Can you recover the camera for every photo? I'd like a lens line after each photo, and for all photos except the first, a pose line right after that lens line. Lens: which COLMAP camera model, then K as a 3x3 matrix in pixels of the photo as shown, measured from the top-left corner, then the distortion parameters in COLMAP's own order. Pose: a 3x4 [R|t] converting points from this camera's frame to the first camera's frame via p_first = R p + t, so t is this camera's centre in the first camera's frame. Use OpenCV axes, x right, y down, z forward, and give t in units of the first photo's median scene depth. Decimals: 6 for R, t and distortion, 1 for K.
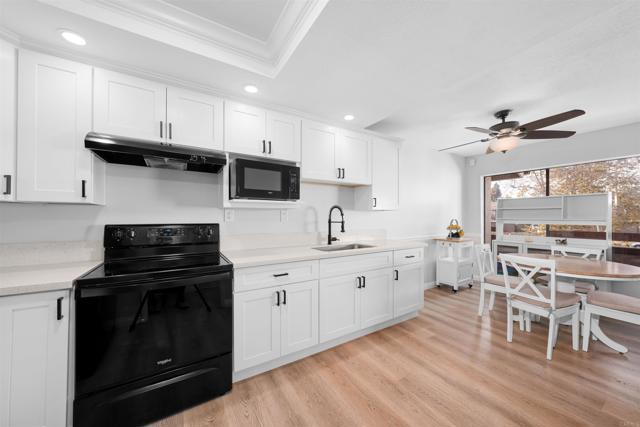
lens RADIAL K [[214.8, 0, 335.0], [0, 214.8, 217.6], [0, 0, 1]] dist [-0.002447, -0.000006]
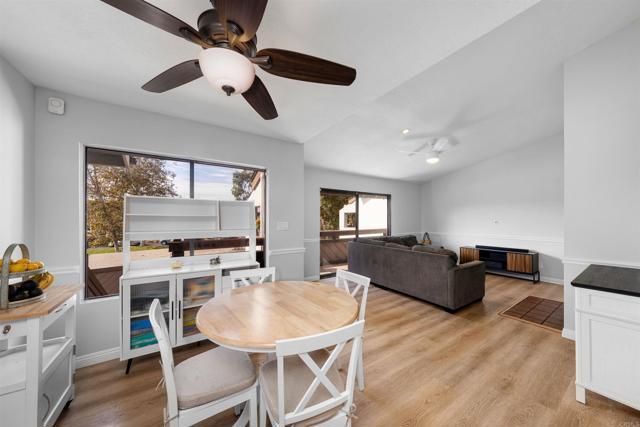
lens RADIAL K [[223.0, 0, 309.5], [0, 223.0, 219.4], [0, 0, 1]] dist [-0.008979, -0.000046]
pose [[0.000276, 0.003984, 0.999992, 0.414891], [-0.005073, 0.999979, -0.003983, -0.054438], [-0.999987, -0.005072, 0.000296, 1.042859]]
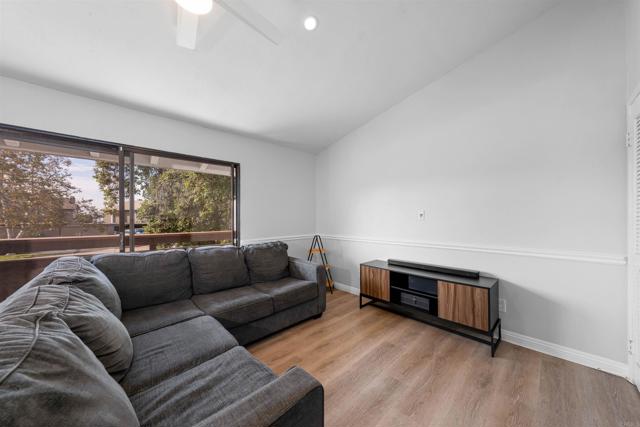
lens RADIAL K [[223.0, 0, 309.5], [0, 223.0, 219.4], [0, 0, 1]] dist [-0.008979, -0.000046]
pose [[-0.153831, -0.002398, 0.988094, 1.860647], [0.005176, 0.999981, 0.003232, -0.022272], [-0.988084, 0.005611, -0.153815, -0.333994]]
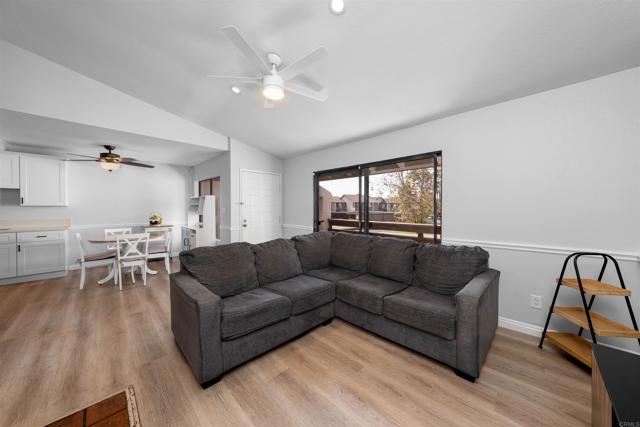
lens RADIAL K [[213.9, 0, 320.0], [0, 213.9, 213.5], [0, 0, 1]] dist [-0.001422, -0.000048]
pose [[0.972664, 0.001862, 0.232210, 2.483251], [-0.006926, 0.999756, 0.020994, -0.036824], [-0.232114, -0.022028, 0.972439, -1.205159]]
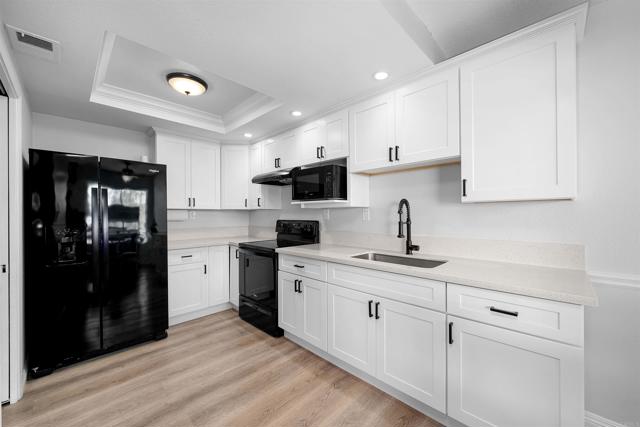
lens RADIAL K [[252.3, 0, 318.8], [0, 252.3, 215.5], [0, 0, 1]] dist [-0.000373, -0.000040]
pose [[0.236385, 0.004408, -0.971649, 0.952977], [0.003531, 0.999979, 0.005396, -0.011162], [0.971653, -0.004707, 0.236365, 0.691065]]
